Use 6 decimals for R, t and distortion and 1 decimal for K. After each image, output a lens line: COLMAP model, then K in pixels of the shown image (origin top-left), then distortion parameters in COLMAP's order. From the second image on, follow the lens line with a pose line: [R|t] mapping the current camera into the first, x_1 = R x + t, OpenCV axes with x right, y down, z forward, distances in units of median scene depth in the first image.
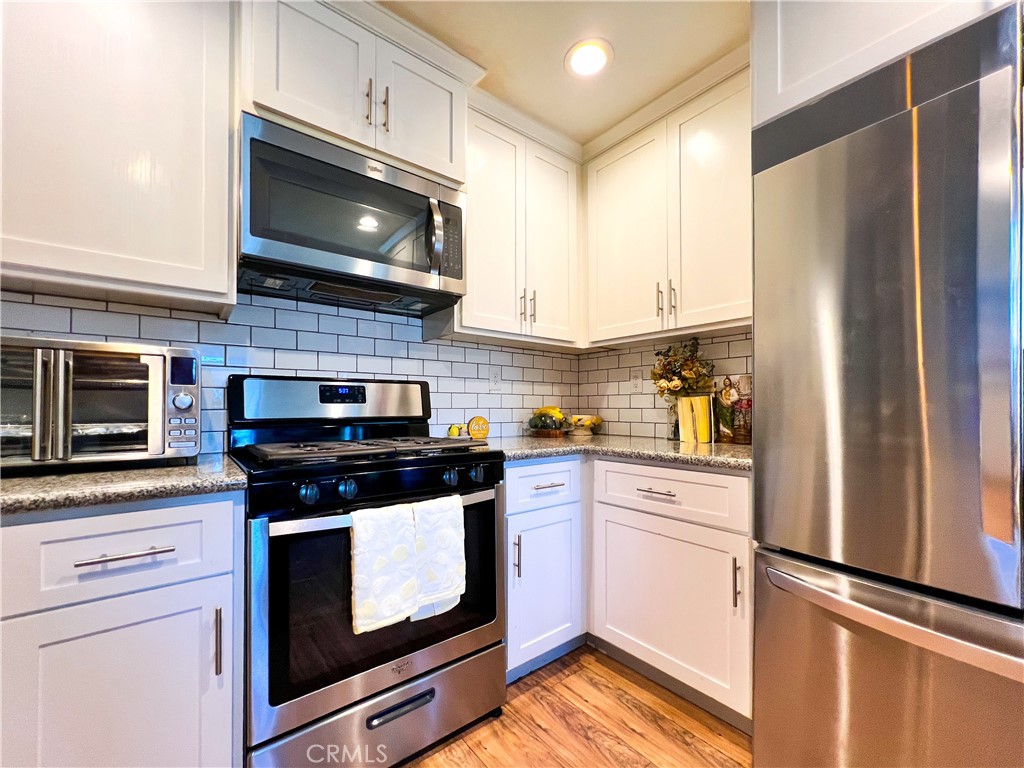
lens RADIAL K [[413.9, 0, 509.6], [0, 413.9, 401.7], [0, 0, 1]] dist [-0.001483, 0.000018]
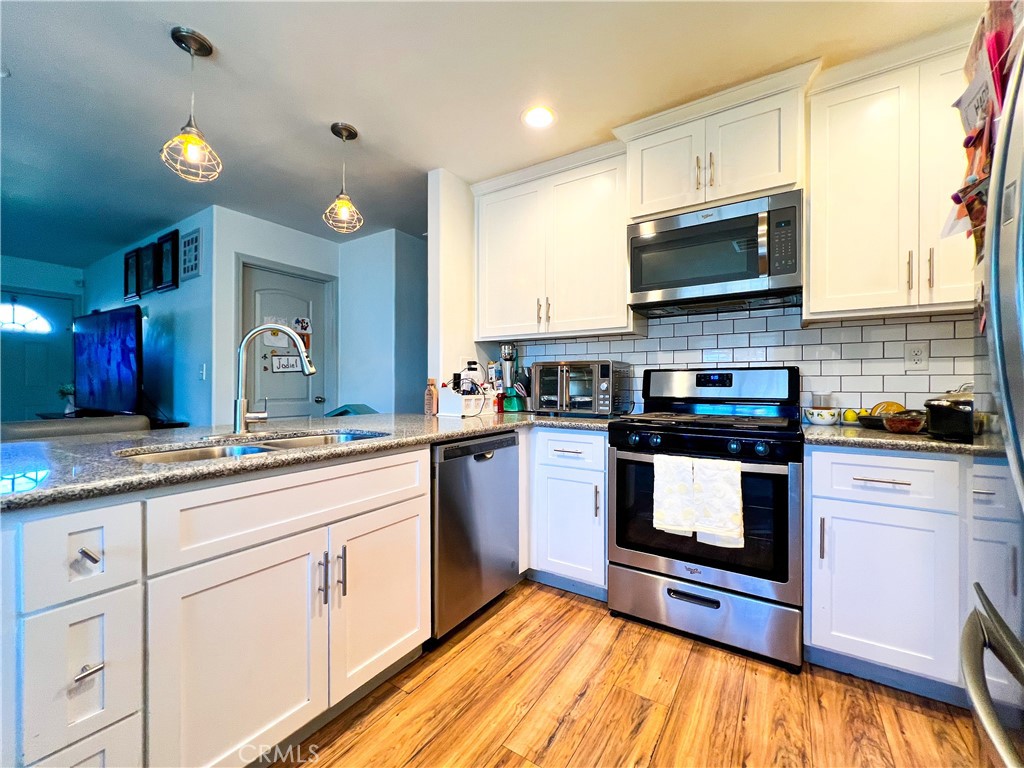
lens RADIAL K [[425.0, 0, 531.3], [0, 425.0, 384.0], [0, 0, 1]] dist [0.000517, 0.000555]
pose [[0.351219, 0.002667, -0.936290, 0.761119], [0.007886, 0.999952, 0.005807, -0.020584], [0.936260, -0.009424, 0.351181, -0.038792]]
